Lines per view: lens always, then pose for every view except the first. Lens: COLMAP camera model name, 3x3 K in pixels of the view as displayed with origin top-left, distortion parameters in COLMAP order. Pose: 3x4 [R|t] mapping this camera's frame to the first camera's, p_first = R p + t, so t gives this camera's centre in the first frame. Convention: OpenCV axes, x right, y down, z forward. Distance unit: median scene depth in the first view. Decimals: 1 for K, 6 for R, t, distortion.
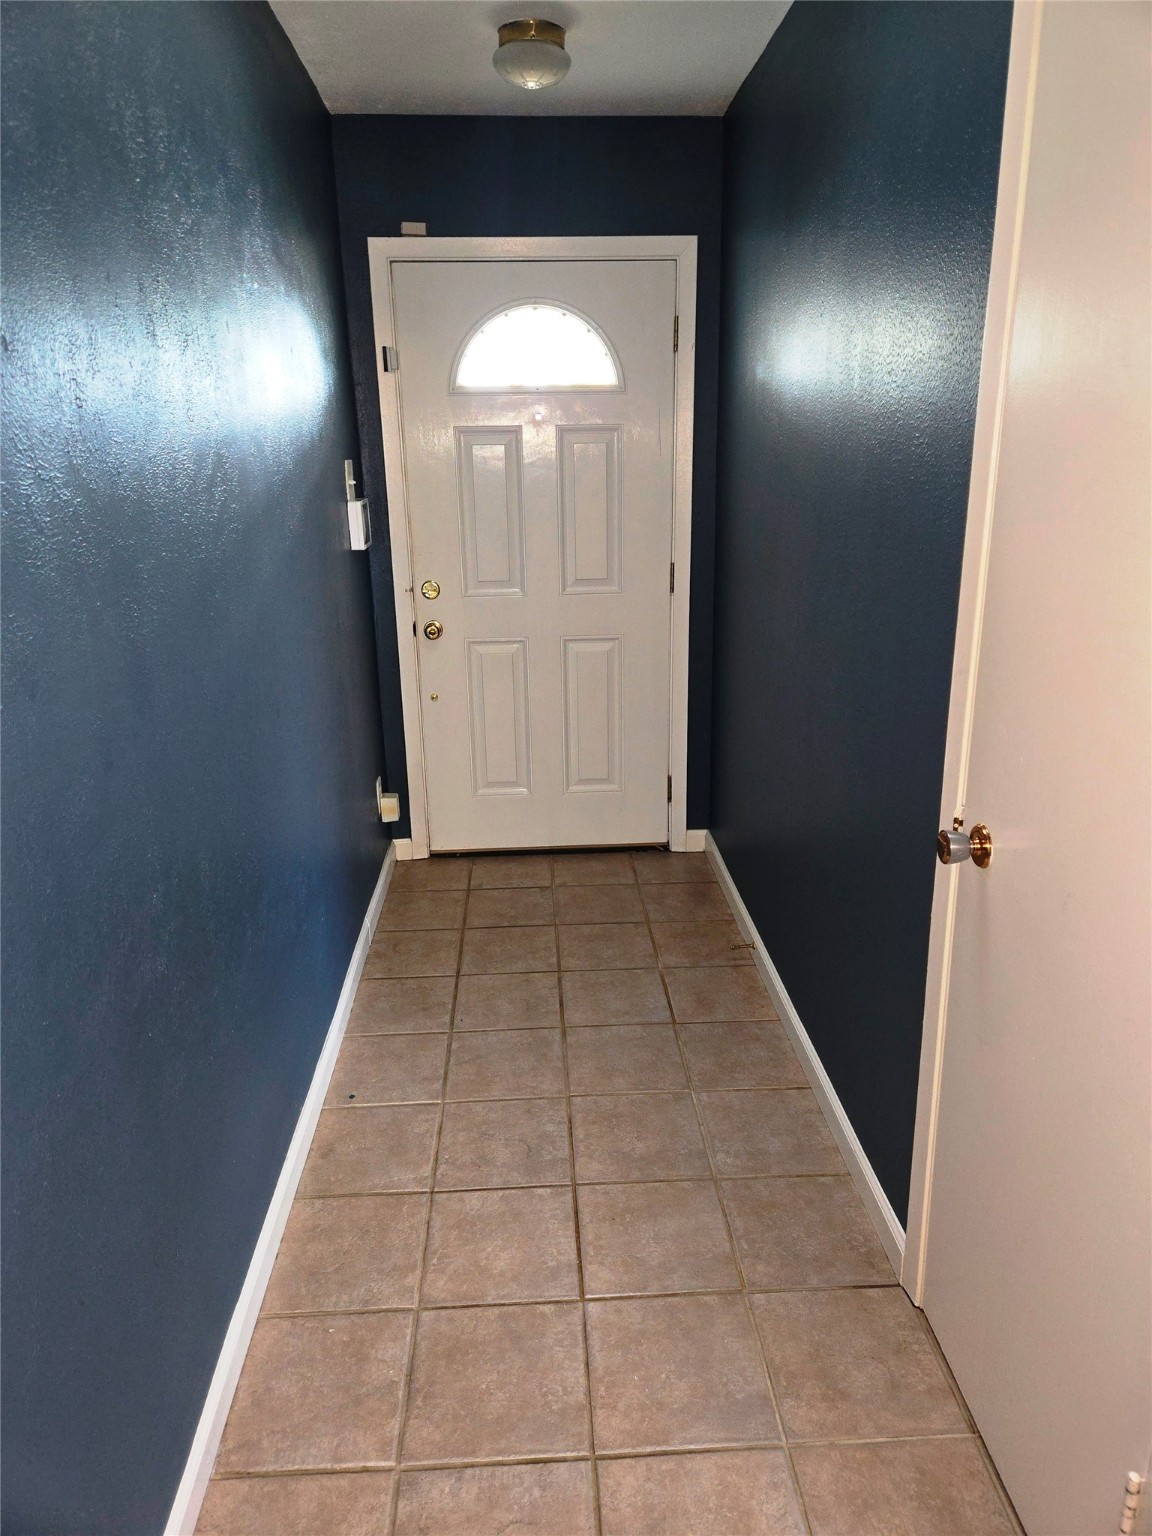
lens RADIAL K [[1004.7, 0, 576.0], [0, 1004.7, 768.0], [0, 0, 1]] dist [0.004931, 0.001547]
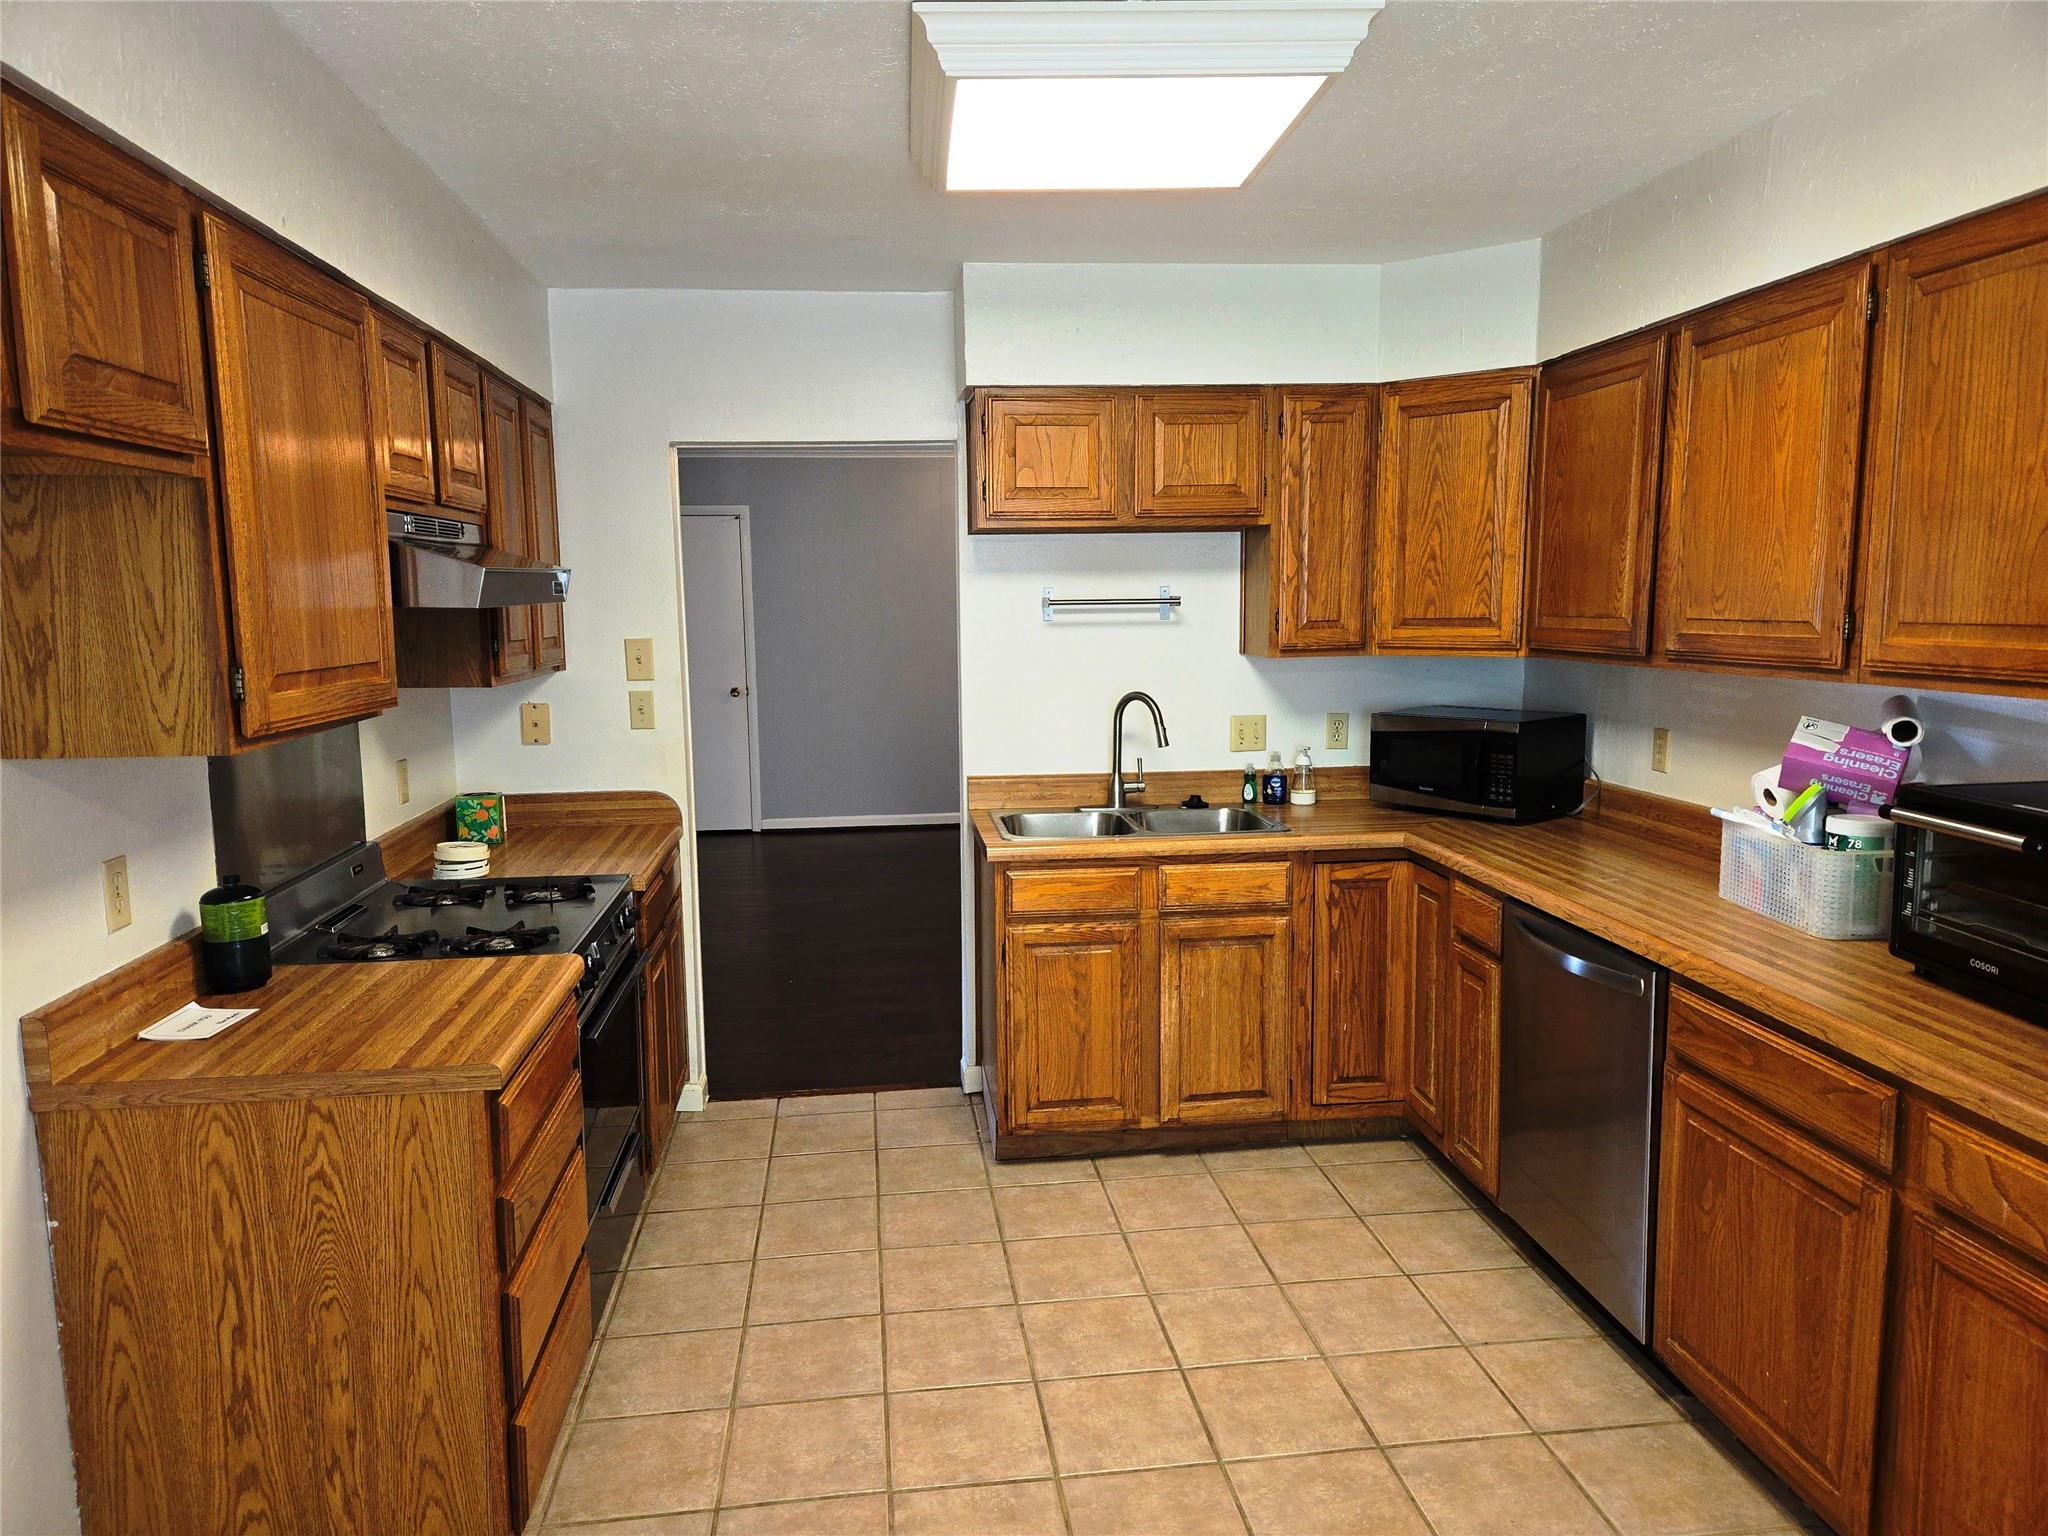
lens RADIAL K [[1339.7, 0, 1024.0], [0, 1339.7, 768.0], [0, 0, 1]] dist [0.004931, 0.001547]
pose [[0.996900, 0.021880, 0.075579, 0.012187], [-0.004395, 0.974545, -0.224150, 0.078076], [-0.078560, 0.223122, 0.971620, -0.230556]]
